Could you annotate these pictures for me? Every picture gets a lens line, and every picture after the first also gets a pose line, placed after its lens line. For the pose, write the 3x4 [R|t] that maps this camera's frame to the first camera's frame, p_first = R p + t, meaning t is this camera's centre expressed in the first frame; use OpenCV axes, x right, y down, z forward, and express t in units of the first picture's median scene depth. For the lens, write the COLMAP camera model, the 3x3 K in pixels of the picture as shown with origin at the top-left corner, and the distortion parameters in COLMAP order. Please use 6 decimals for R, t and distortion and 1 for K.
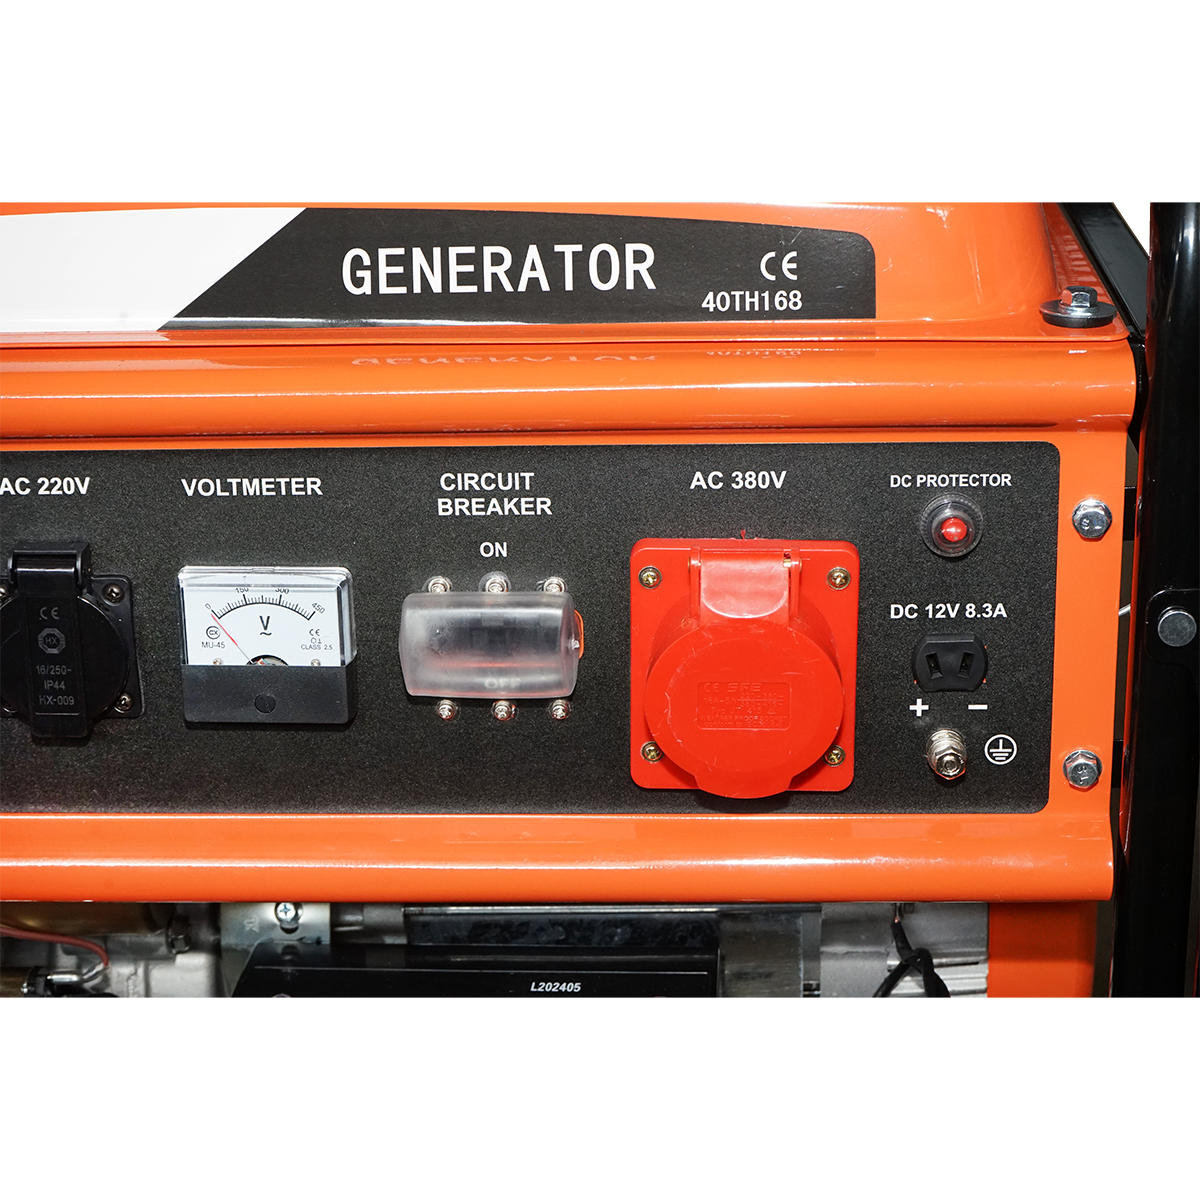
lens RADIAL K [[2612.0, 0, 600.0], [0, 2612.0, 600.0], [0, 0, 1]] dist [-0.108597, -0.083497]
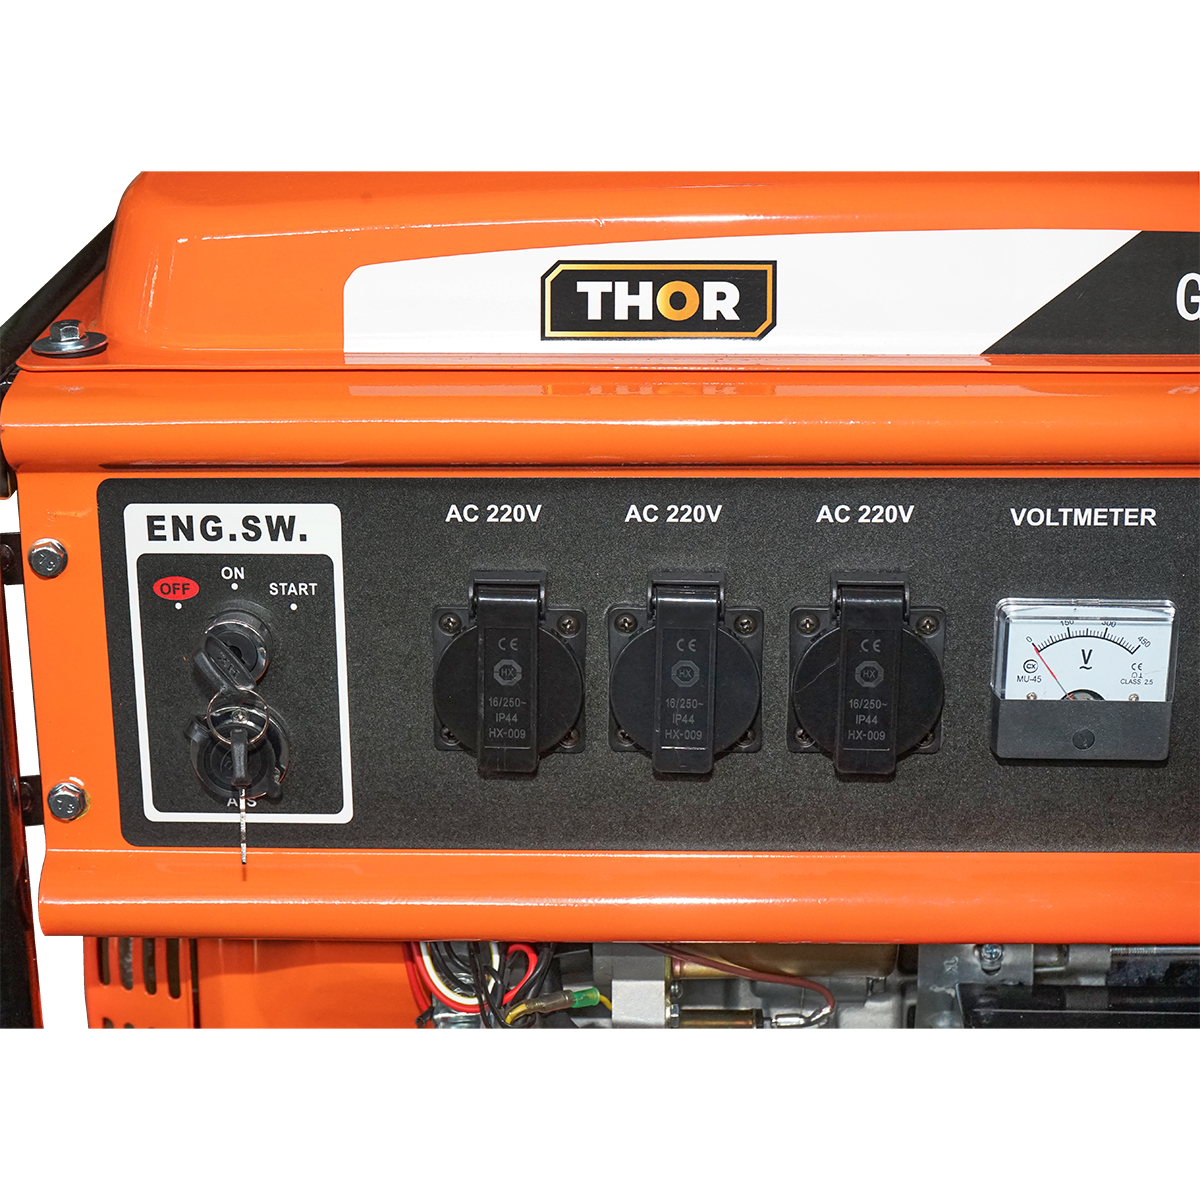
lens RADIAL K [[2625.4, 0, 599.9], [0, 2625.4, 649.3], [0, 0, 1]] dist [-0.052562, 0.239285]
pose [[0.999483, 0.007066, 0.031355, -0.341030], [-0.007256, 0.999956, 0.005953, 0.001492], [-0.031311, -0.006177, 0.999491, 0.026078]]
